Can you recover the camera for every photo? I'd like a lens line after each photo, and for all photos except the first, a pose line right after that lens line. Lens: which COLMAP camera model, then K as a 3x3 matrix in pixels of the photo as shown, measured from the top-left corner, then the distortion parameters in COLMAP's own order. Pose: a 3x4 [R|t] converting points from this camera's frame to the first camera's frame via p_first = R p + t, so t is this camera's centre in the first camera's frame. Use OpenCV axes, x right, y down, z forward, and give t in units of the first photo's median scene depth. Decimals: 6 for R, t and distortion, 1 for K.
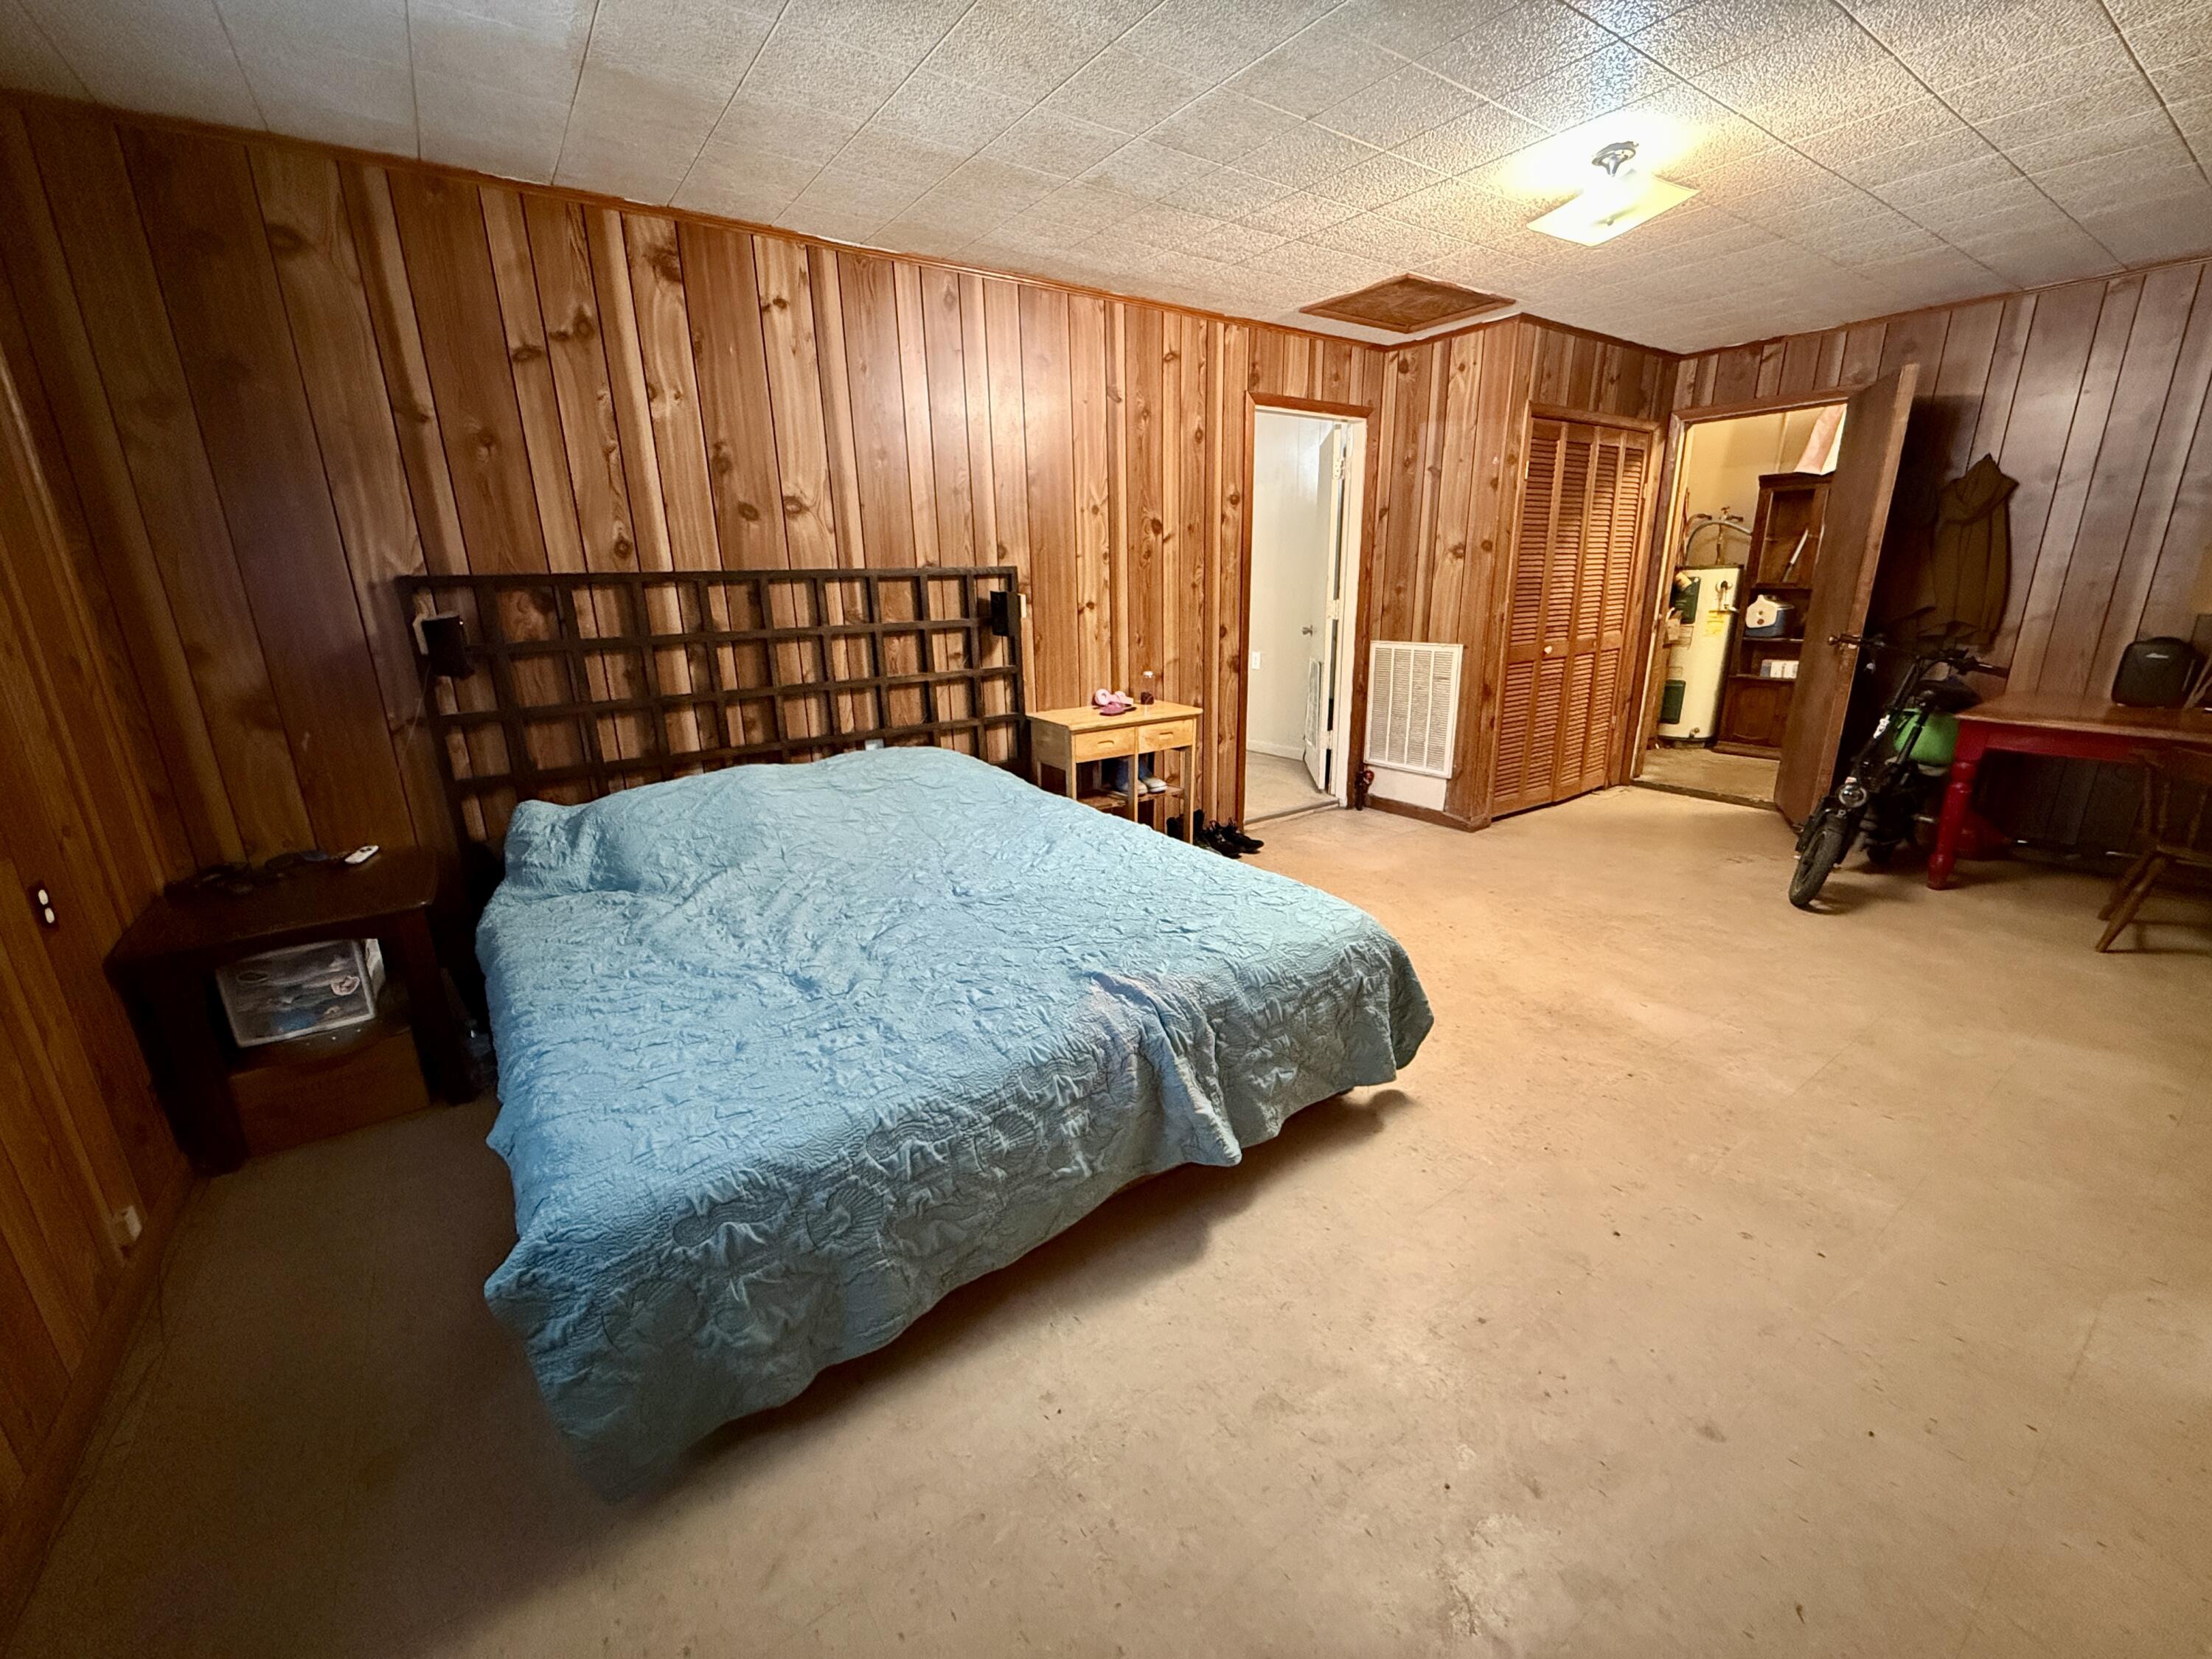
lens RADIAL K [[890.5, 0, 1111.7], [0, 890.5, 838.1], [0, 0, 1]] dist [-0.002507, -0.000300]
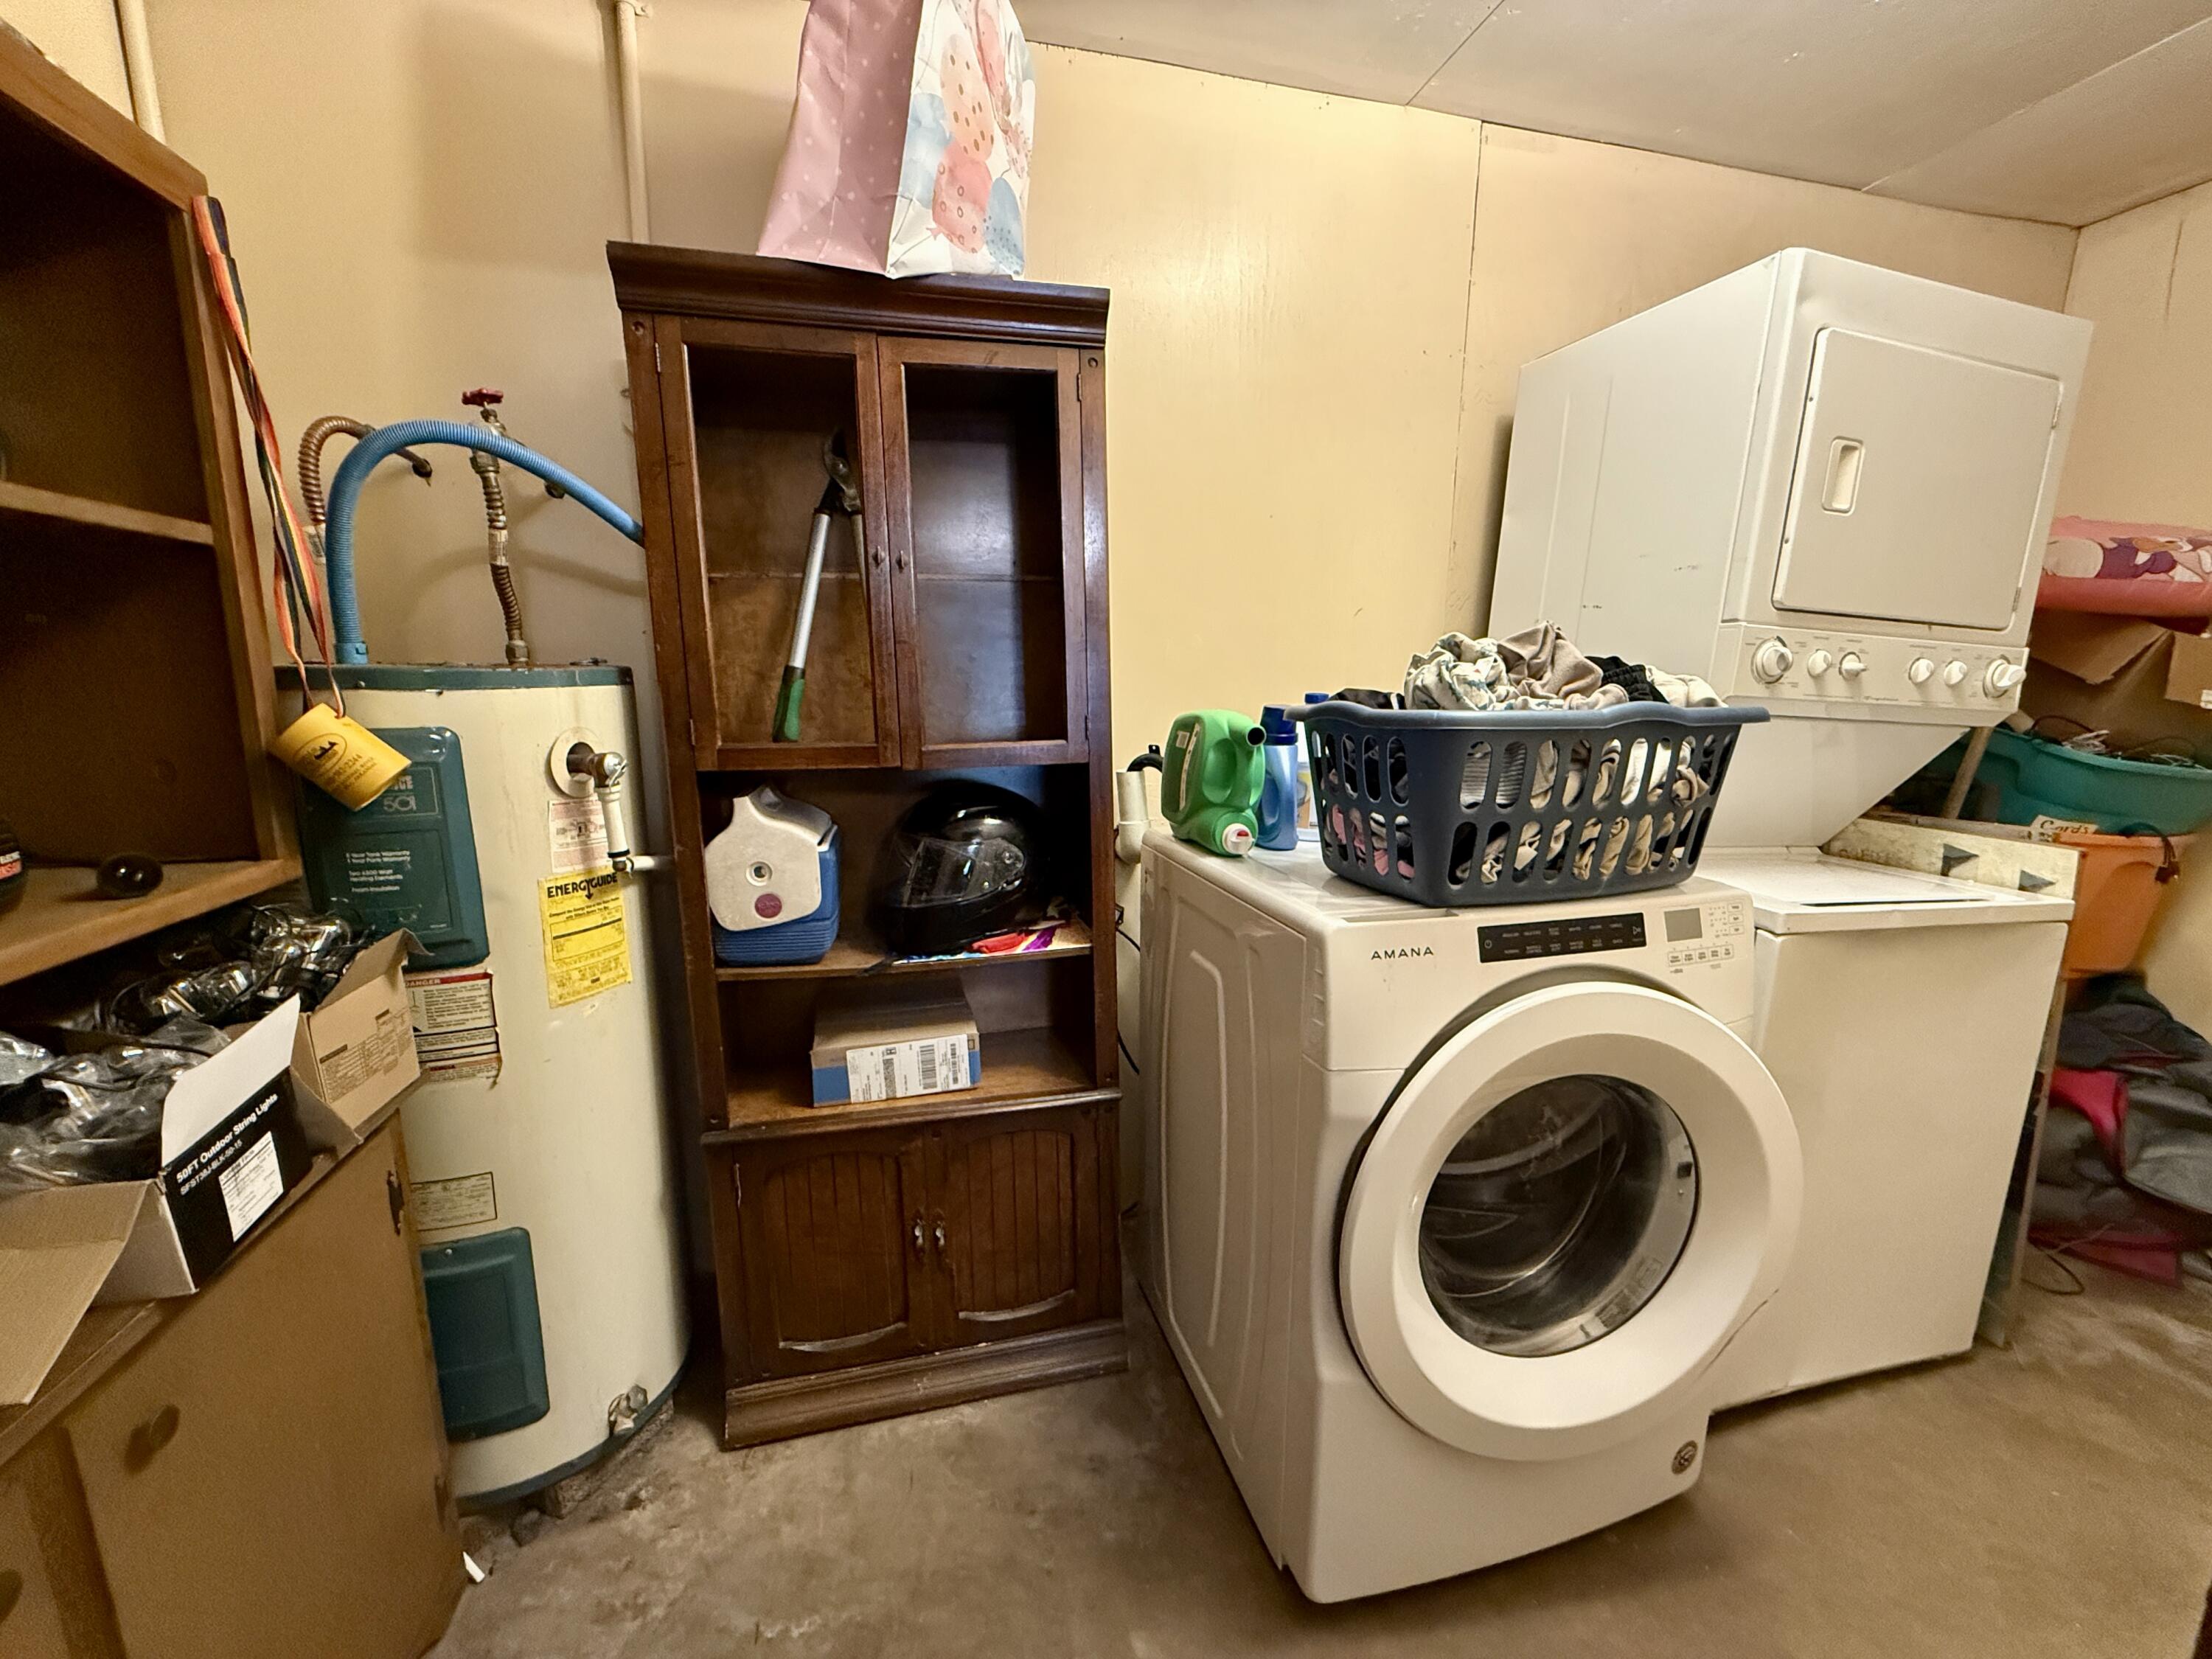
lens RADIAL K [[890.5, 0, 1111.7], [0, 890.5, 838.1], [0, 0, 1]] dist [-0.002507, -0.000300]
pose [[0.354019, -0.148552, 0.923365, 0.668034], [0.249322, 0.966566, 0.059912, -0.308895], [-0.901393, 0.209005, 0.379220, 1.009019]]
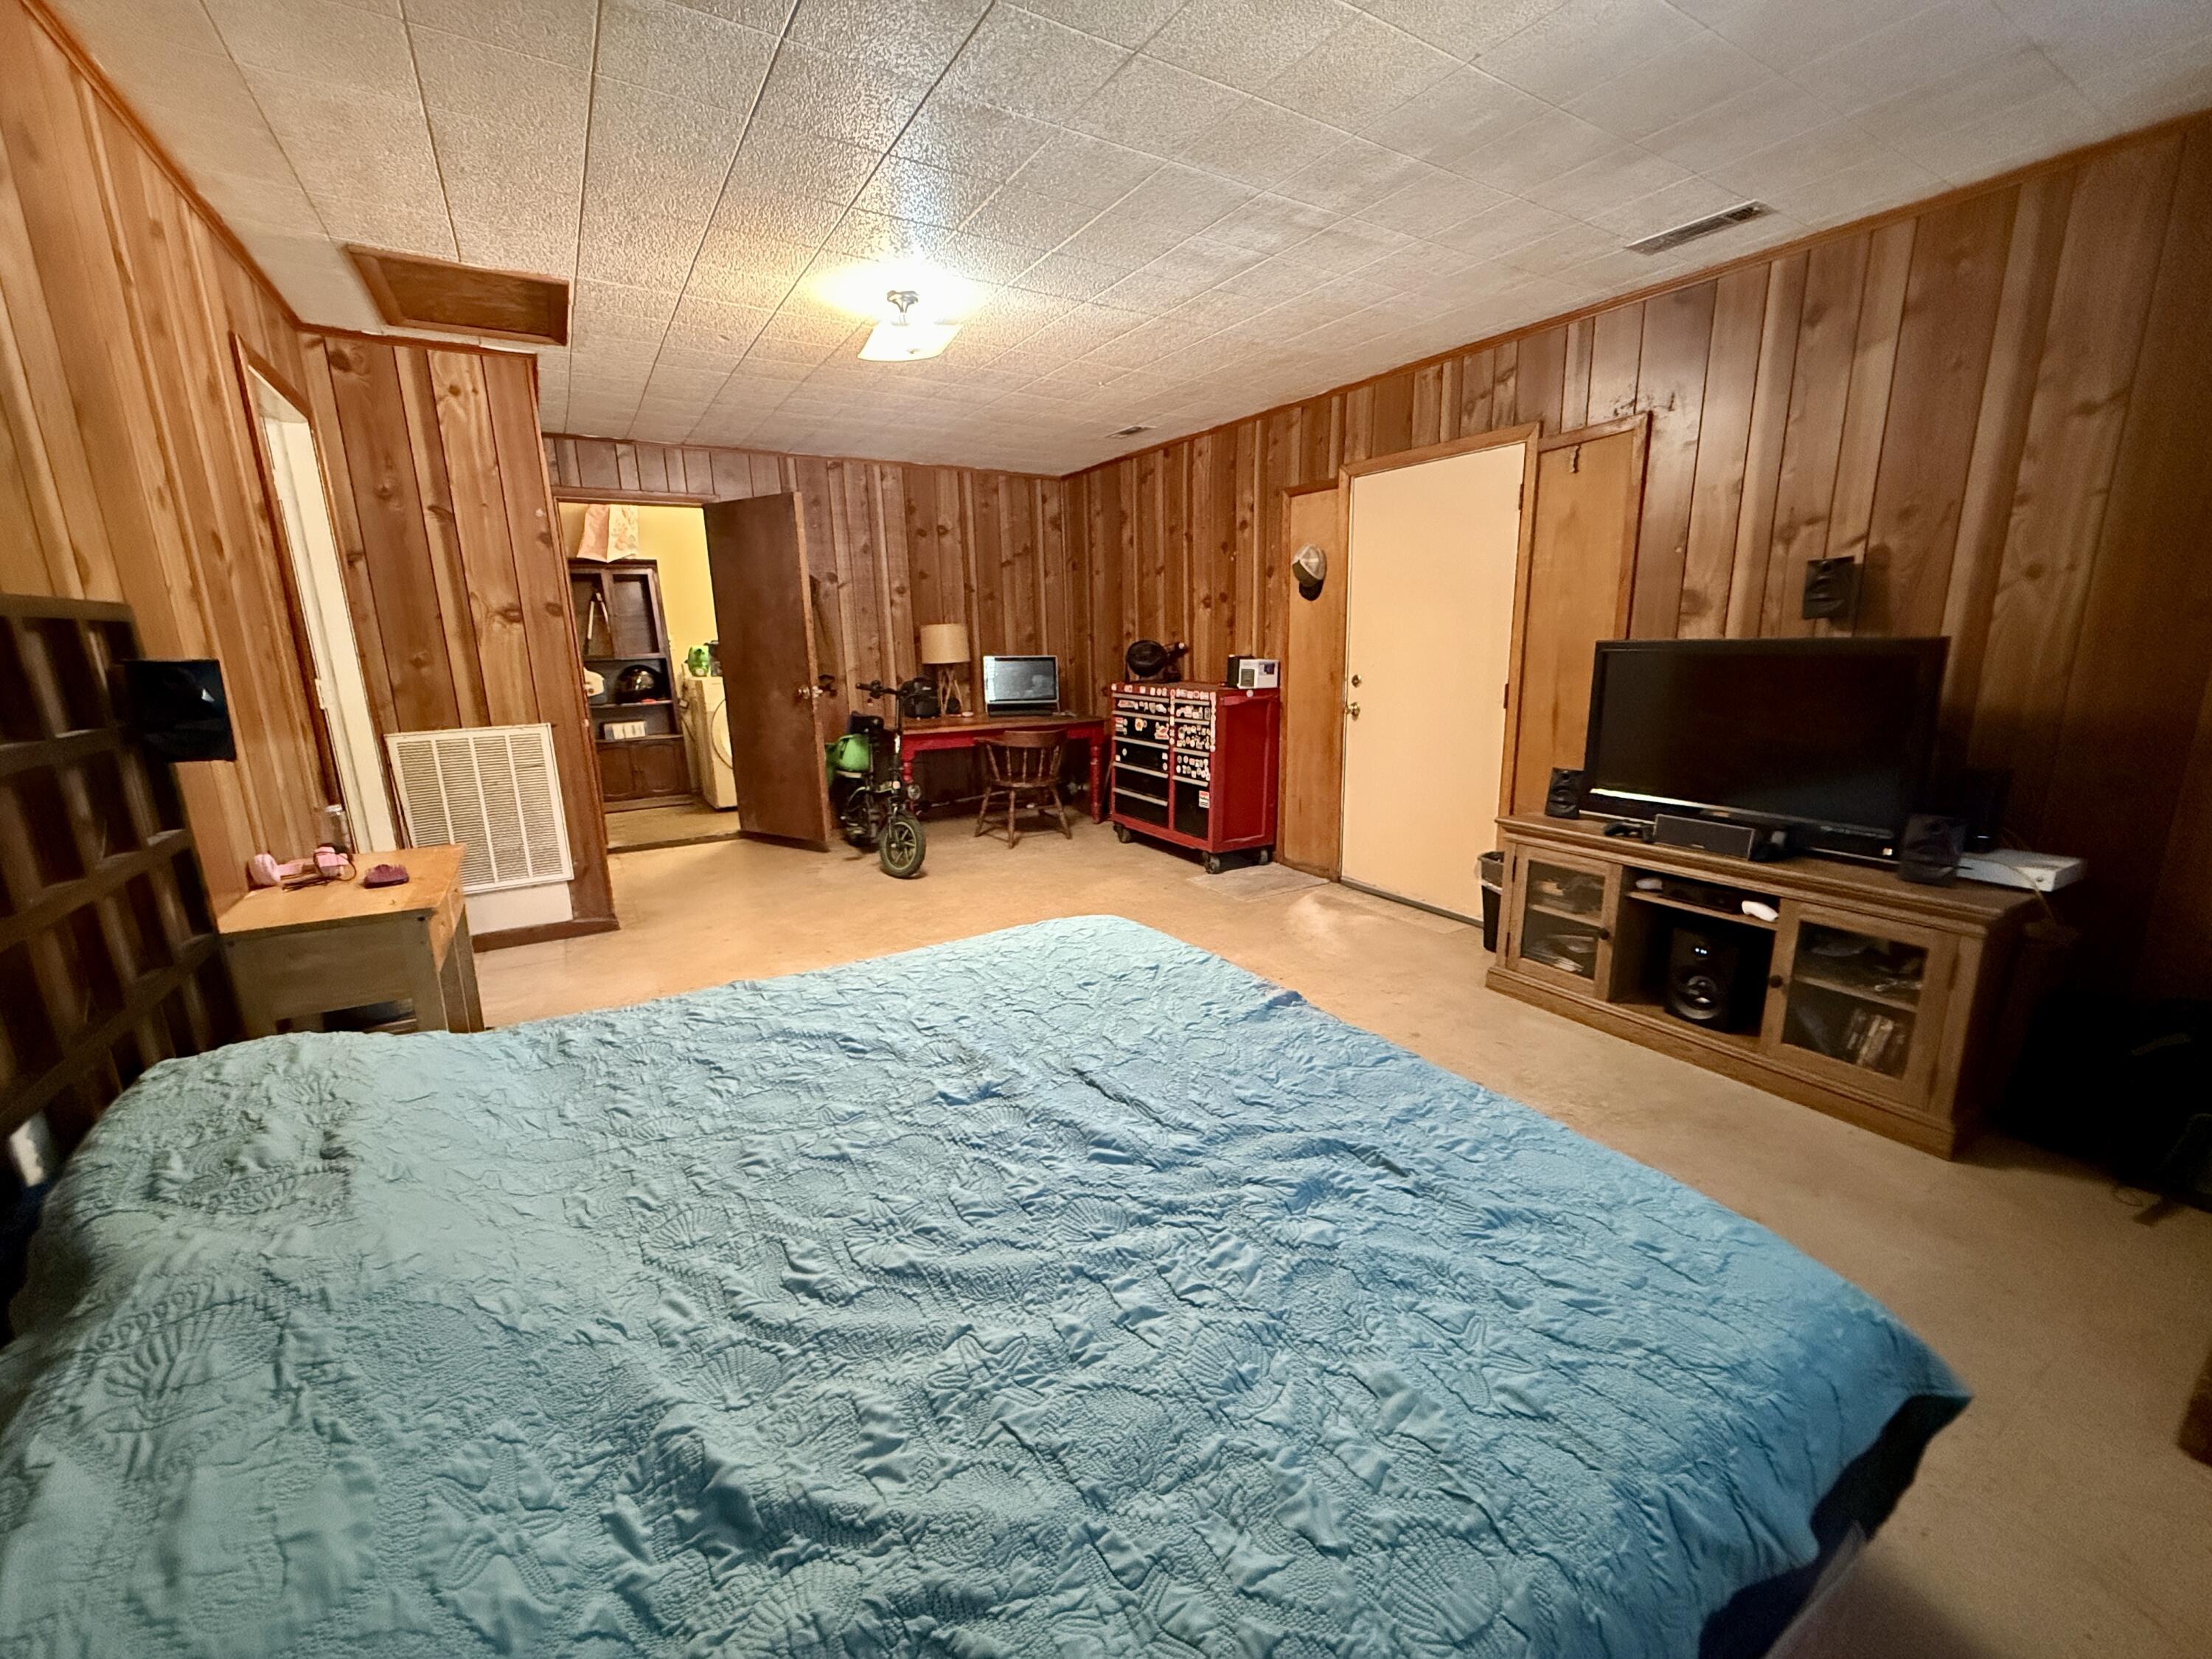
lens RADIAL K [[882.7, 0, 1099.6], [0, 882.7, 829.3], [0, 0, 1]] dist [-0.000702, -0.000093]
pose [[0.066653, -0.200596, 0.977404, -0.381050], [0.301888, 0.937724, 0.171866, -0.102024], [-0.951010, 0.283612, 0.123060, 0.401962]]
